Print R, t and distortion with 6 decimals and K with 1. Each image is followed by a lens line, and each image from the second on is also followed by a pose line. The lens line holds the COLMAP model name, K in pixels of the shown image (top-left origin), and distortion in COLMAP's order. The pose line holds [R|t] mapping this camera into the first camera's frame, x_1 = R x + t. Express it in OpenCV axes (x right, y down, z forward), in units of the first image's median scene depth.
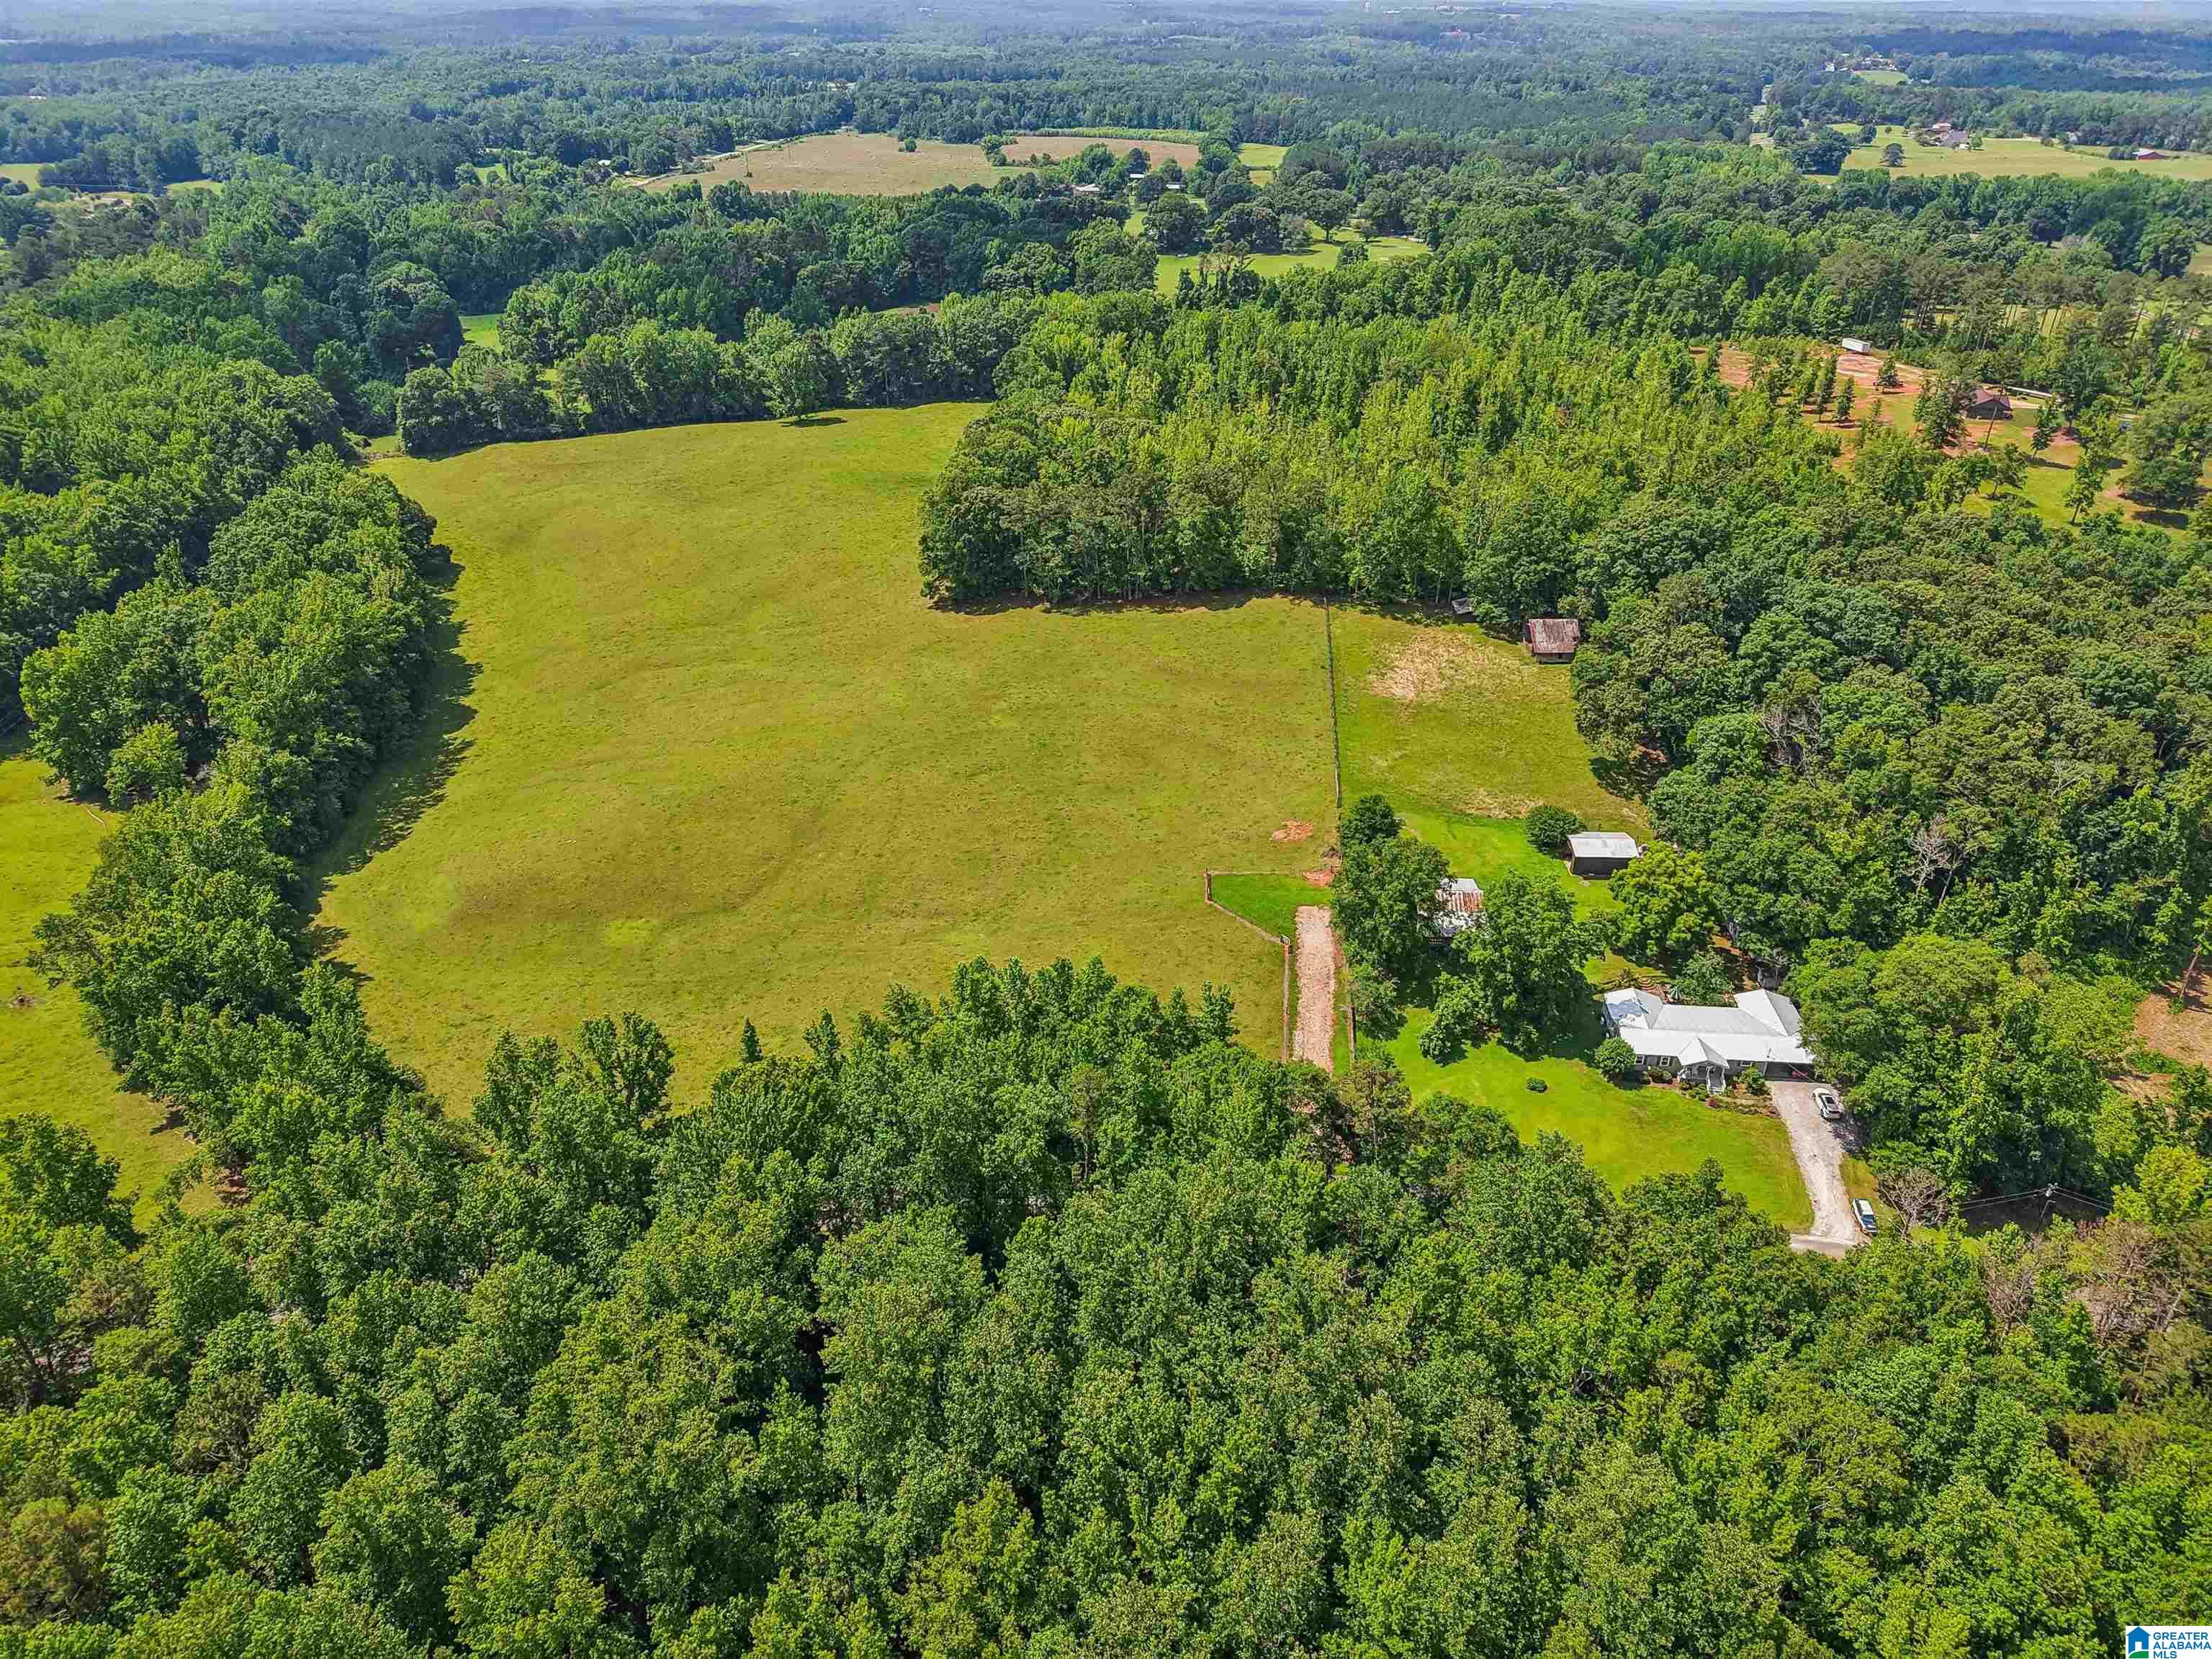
lens RADIAL K [[1476.7, 0, 1106.0], [0, 1476.7, 829.5], [0, 0, 1]] dist [0.000792, 0.000188]
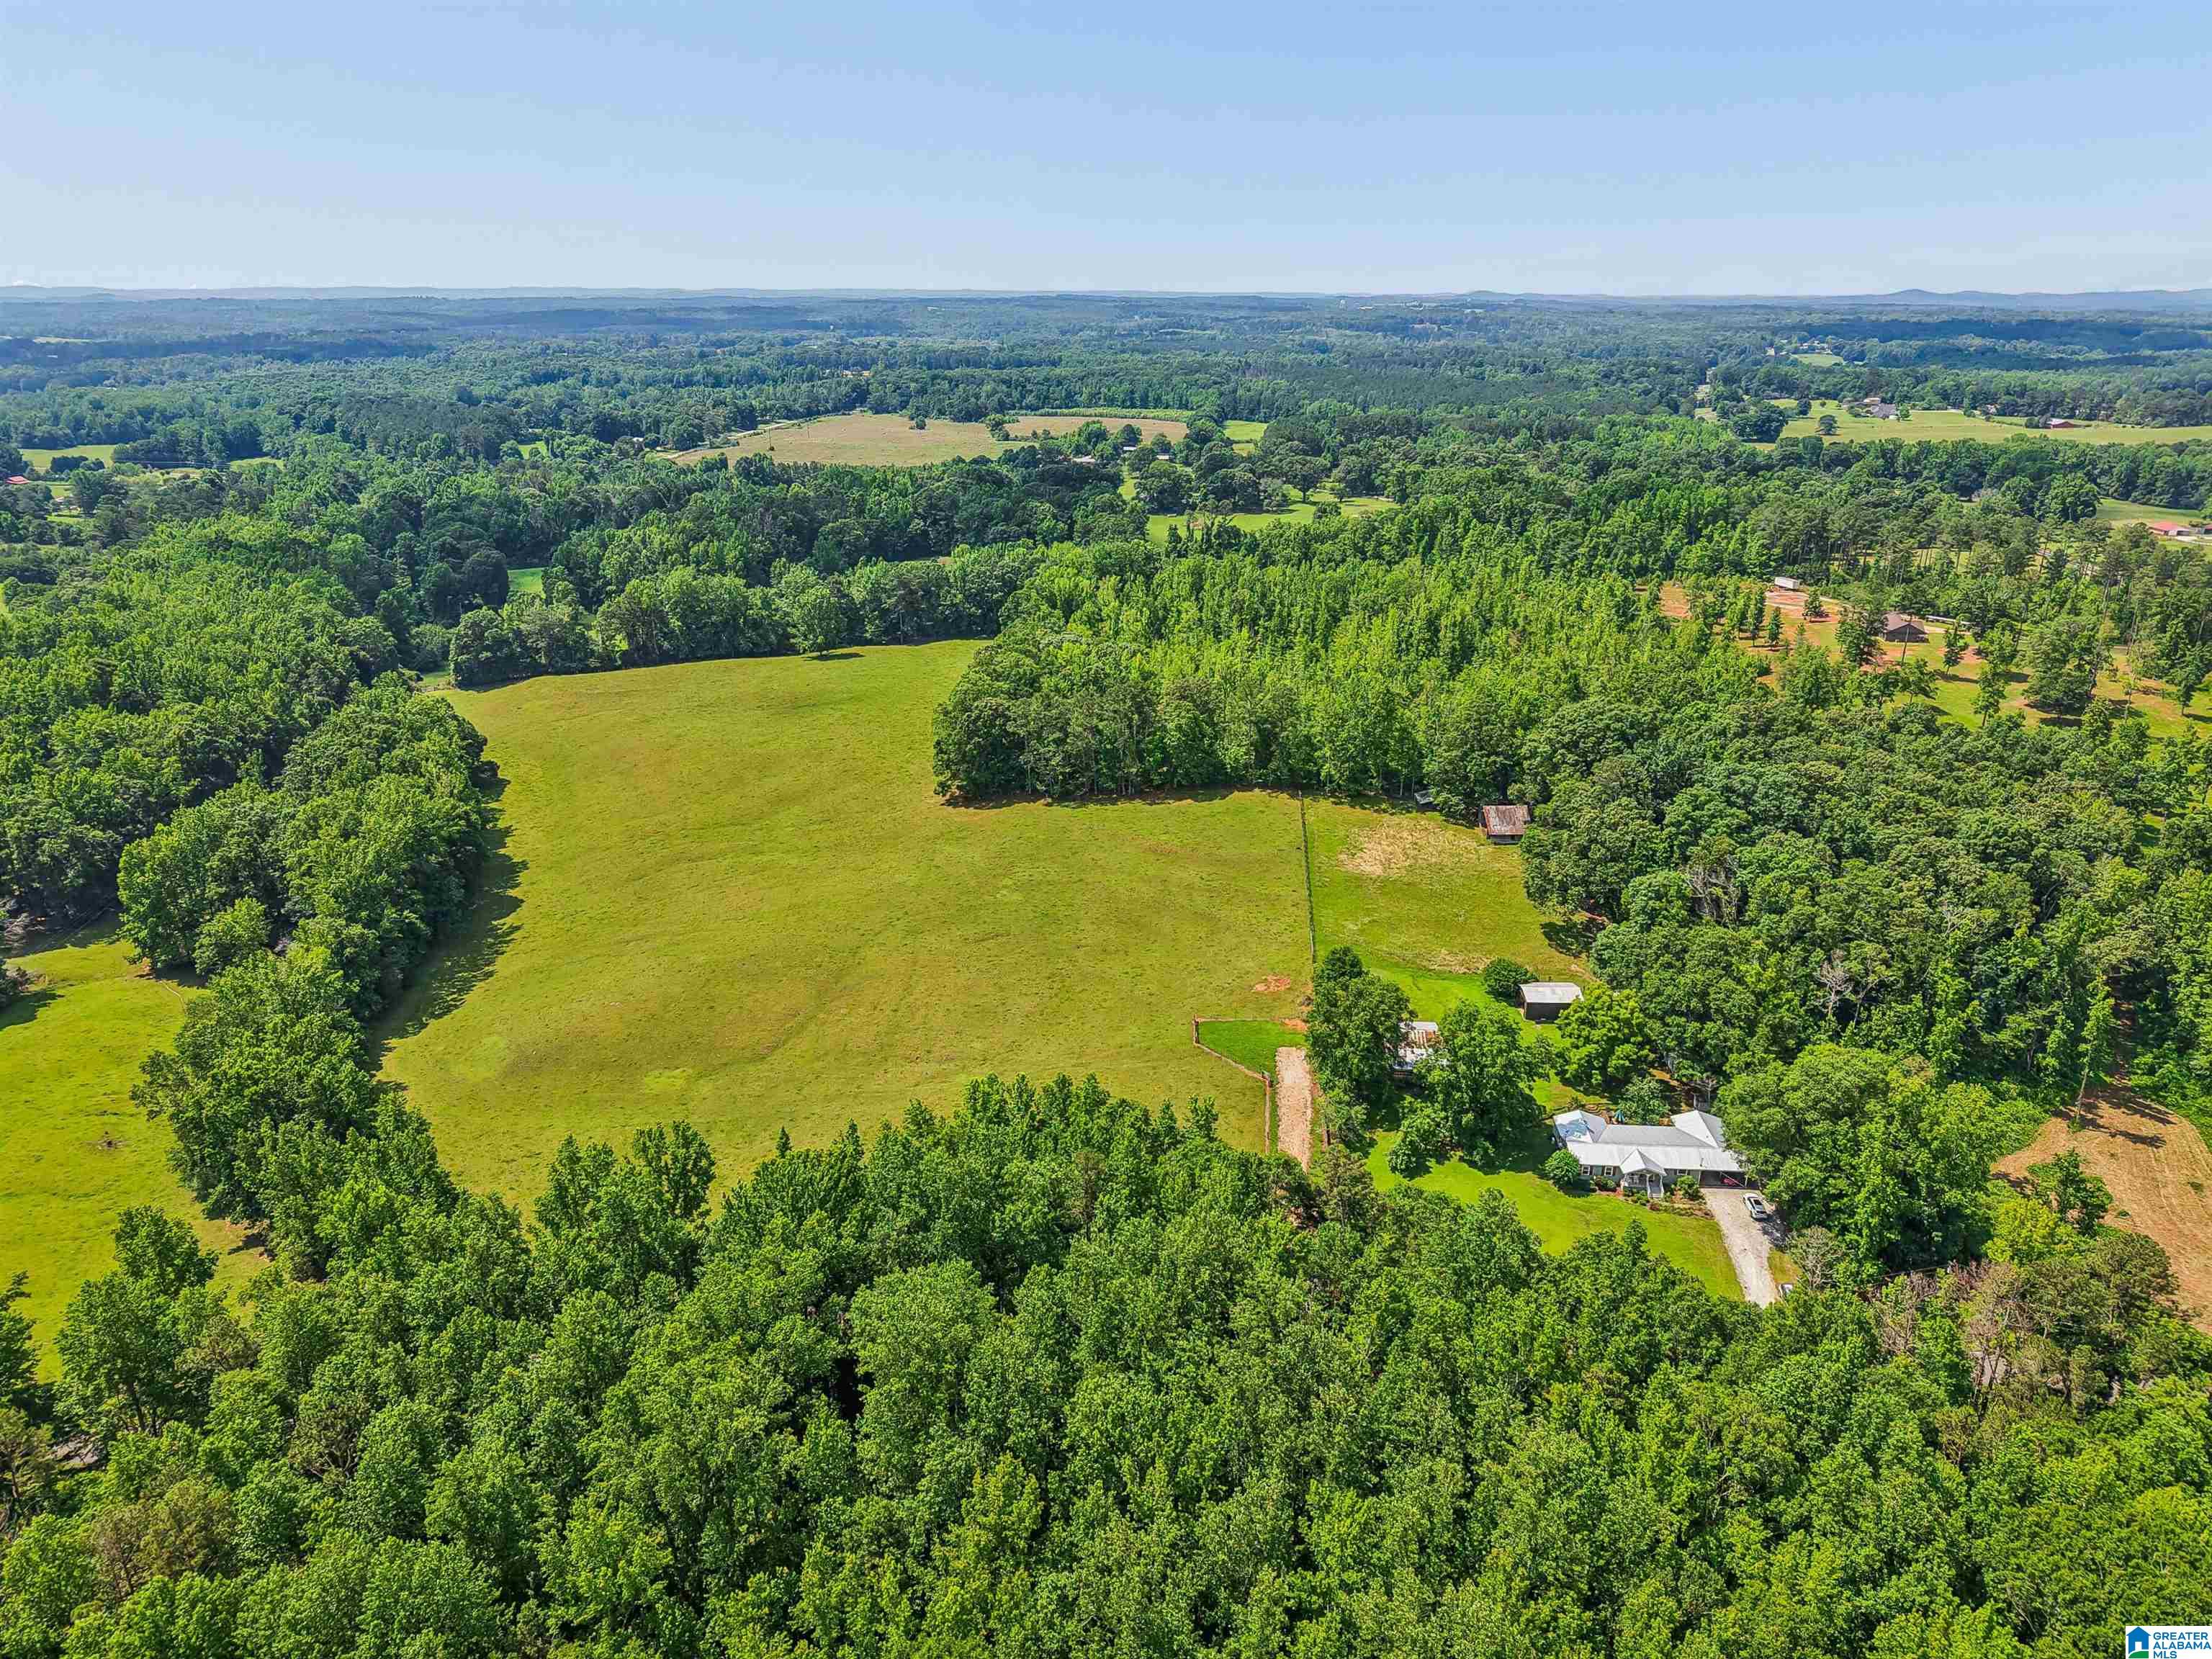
lens RADIAL K [[1476.7, 0, 1106.0], [0, 1476.7, 829.5], [0, 0, 1]] dist [0.000792, 0.000188]
pose [[0.999978, -0.006600, 0.001115, 0.001722], [0.006693, 0.986044, -0.166349, 0.058132], [-0.000001, 0.166353, 0.986066, -0.089795]]
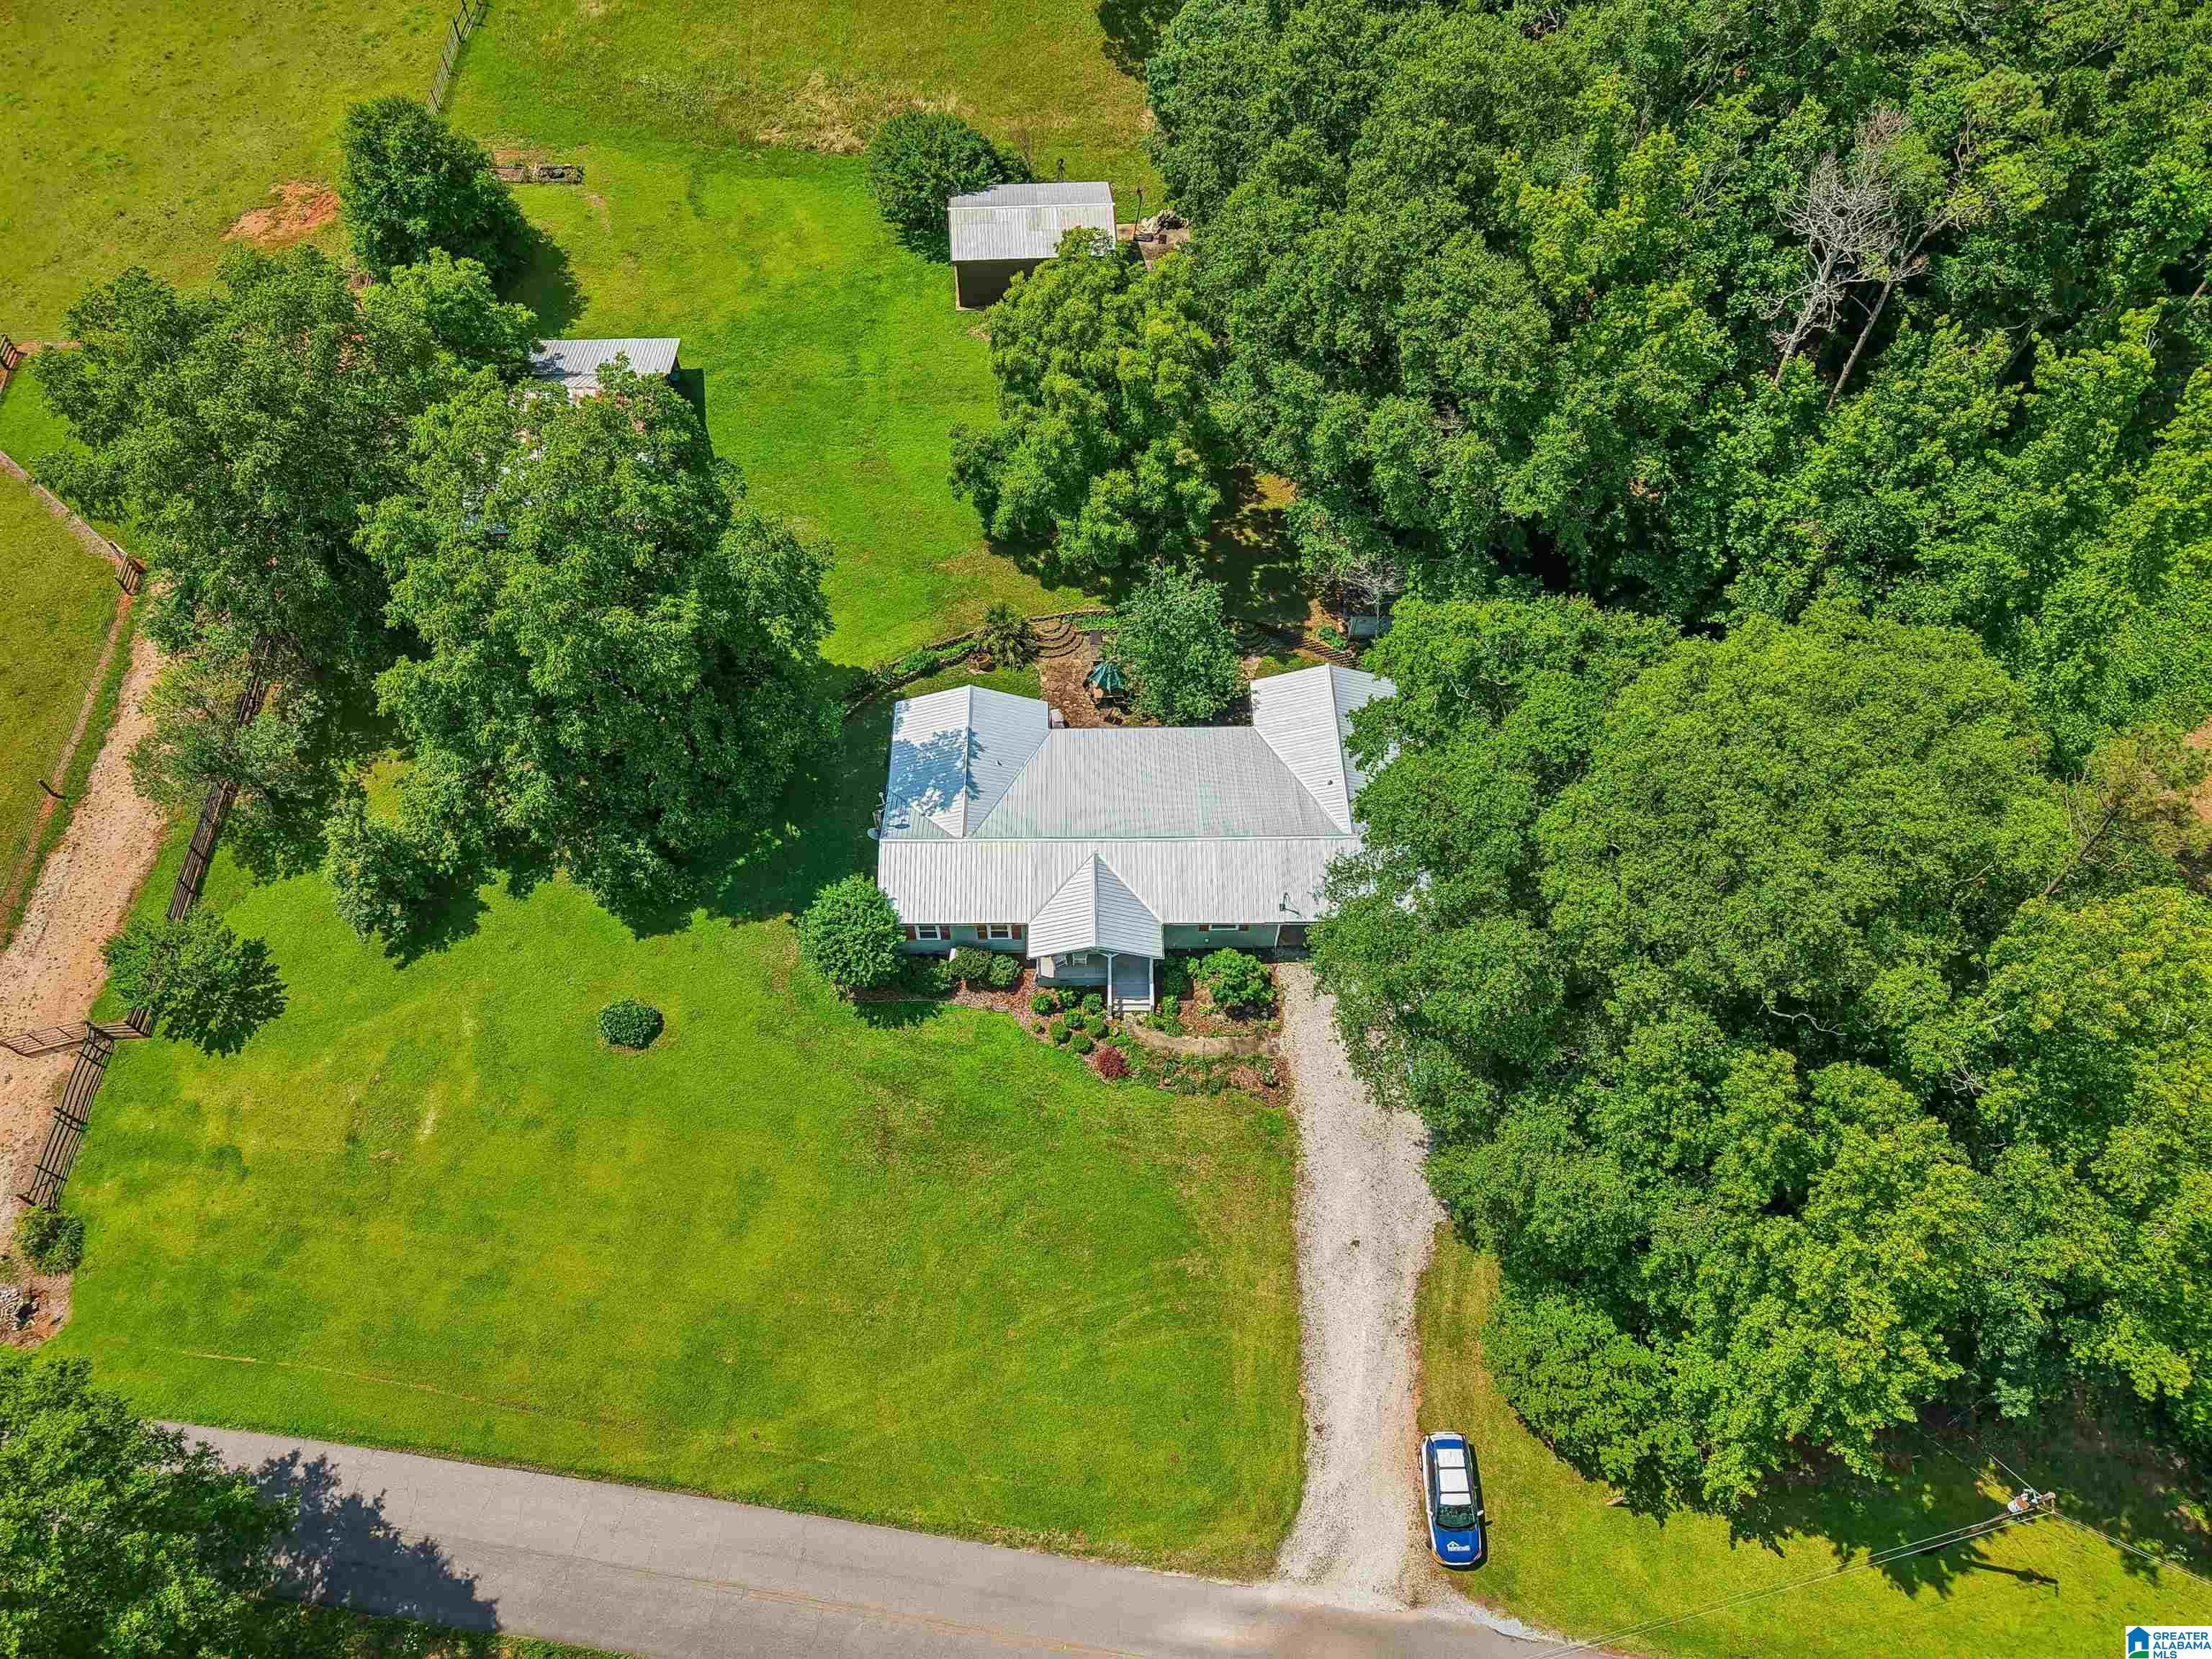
lens RADIAL K [[1476.7, 0, 1106.0], [0, 1476.7, 829.5], [0, 0, 1]] dist [0.000792, 0.000188]
pose [[0.995663, -0.072765, 0.057962, 0.260145], [0.040789, 0.901435, 0.430989, -0.009540], [-0.083610, -0.426756, 0.900494, 0.469153]]
